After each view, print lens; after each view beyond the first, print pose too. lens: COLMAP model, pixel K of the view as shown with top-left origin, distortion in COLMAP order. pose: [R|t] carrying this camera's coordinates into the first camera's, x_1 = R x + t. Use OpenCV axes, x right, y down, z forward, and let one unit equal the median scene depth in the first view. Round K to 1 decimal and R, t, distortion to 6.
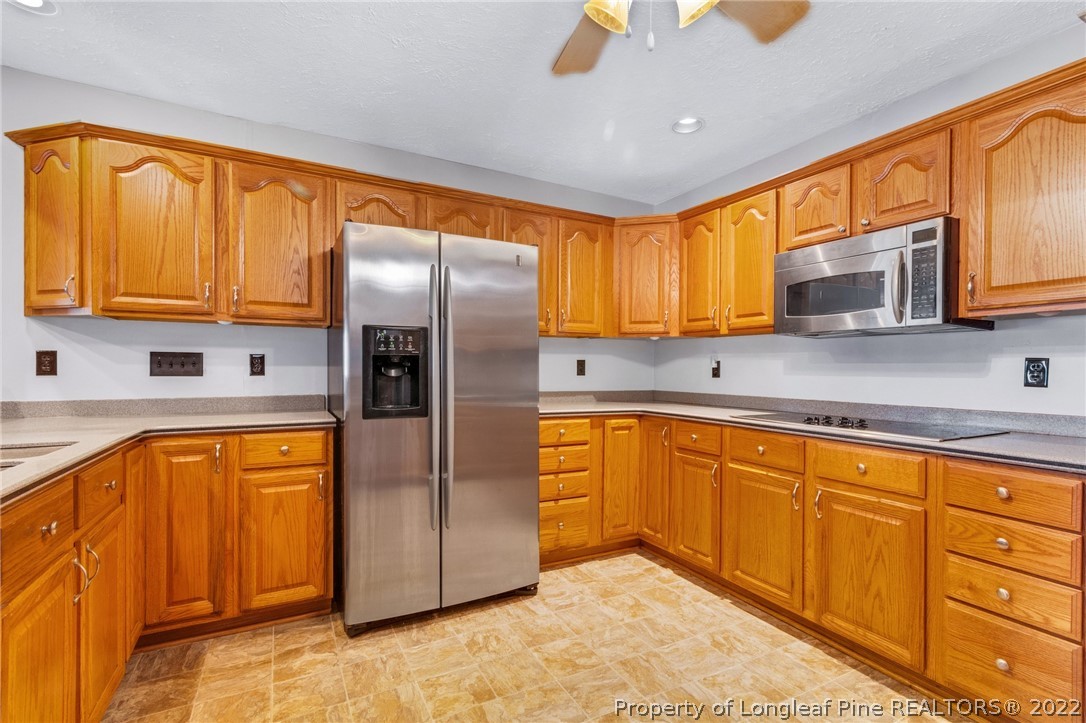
lens RADIAL K [[507.8, 0, 539.4], [0, 507.8, 372.3], [0, 0, 1]] dist [0.000703, 0.002587]
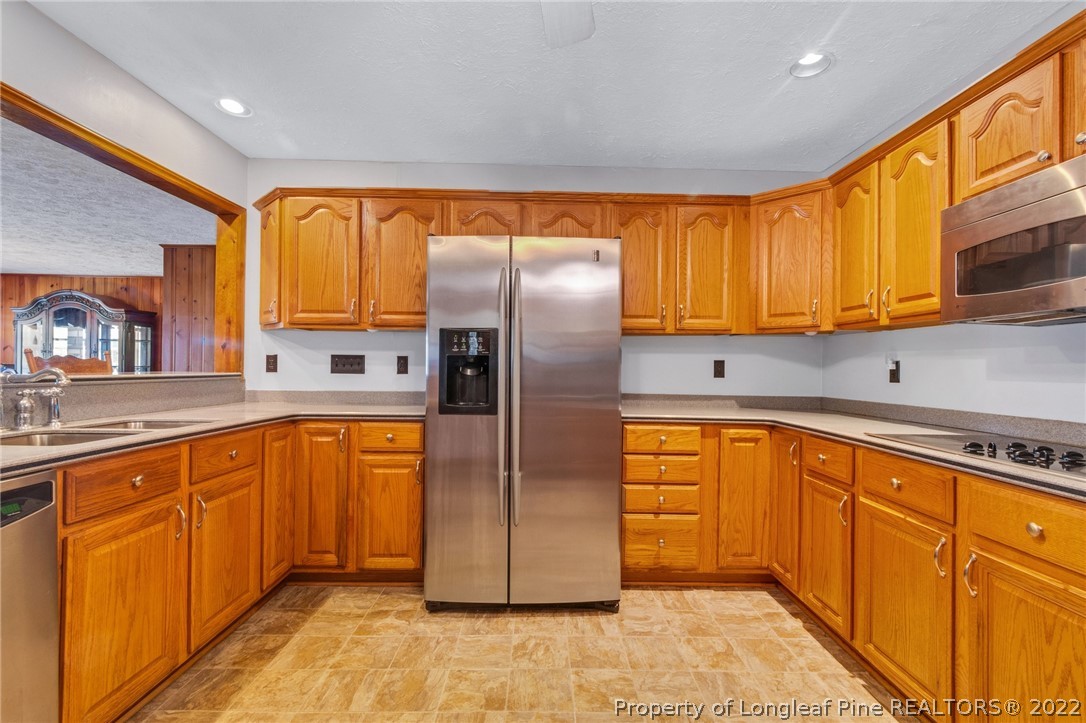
lens RADIAL K [[486.1, 0, 542.2], [0, 486.1, 366.2], [0, 0, 1]] dist [0.003356, -0.001041]
pose [[0.889172, 0.002161, -0.457568, 0.304882], [-0.009341, 0.999866, -0.013429, 0.000910], [0.457478, 0.016215, 0.889073, 0.154175]]
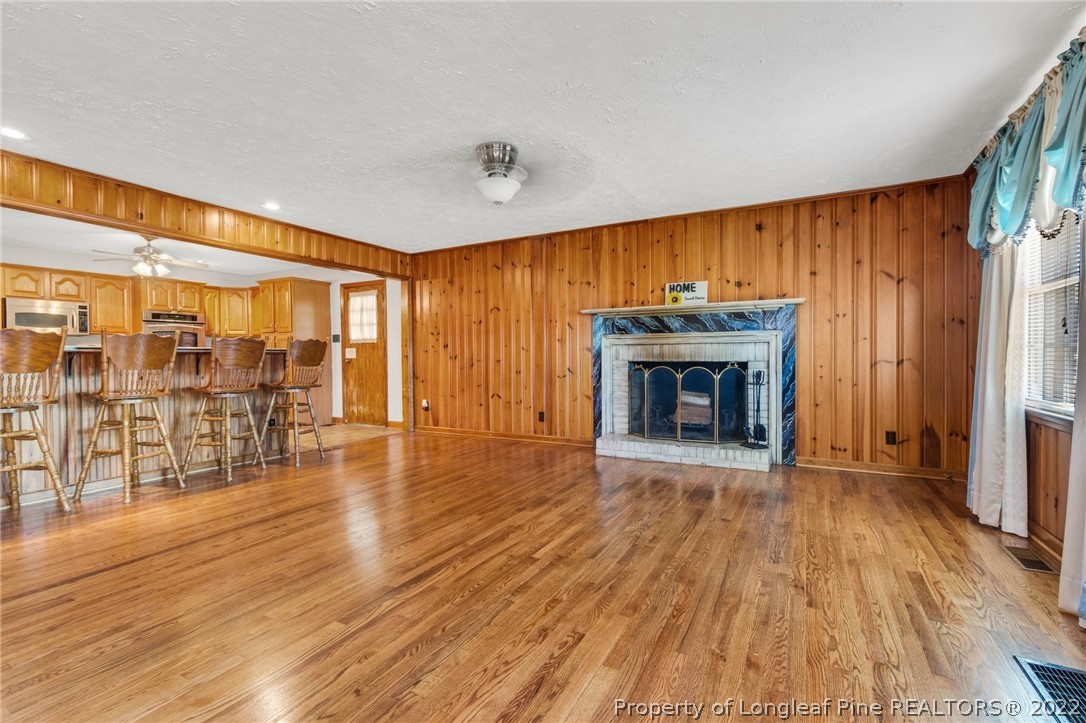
lens RADIAL K [[486.1, 0, 544.4], [0, 486.1, 364.6], [0, 0, 1]] dist [0.003356, -0.001041]
pose [[-0.542790, -0.015248, 0.839730, -2.919116], [0.010835, 0.999625, 0.025155, 0.045016], [-0.839799, 0.022752, -0.542421, 0.176862]]
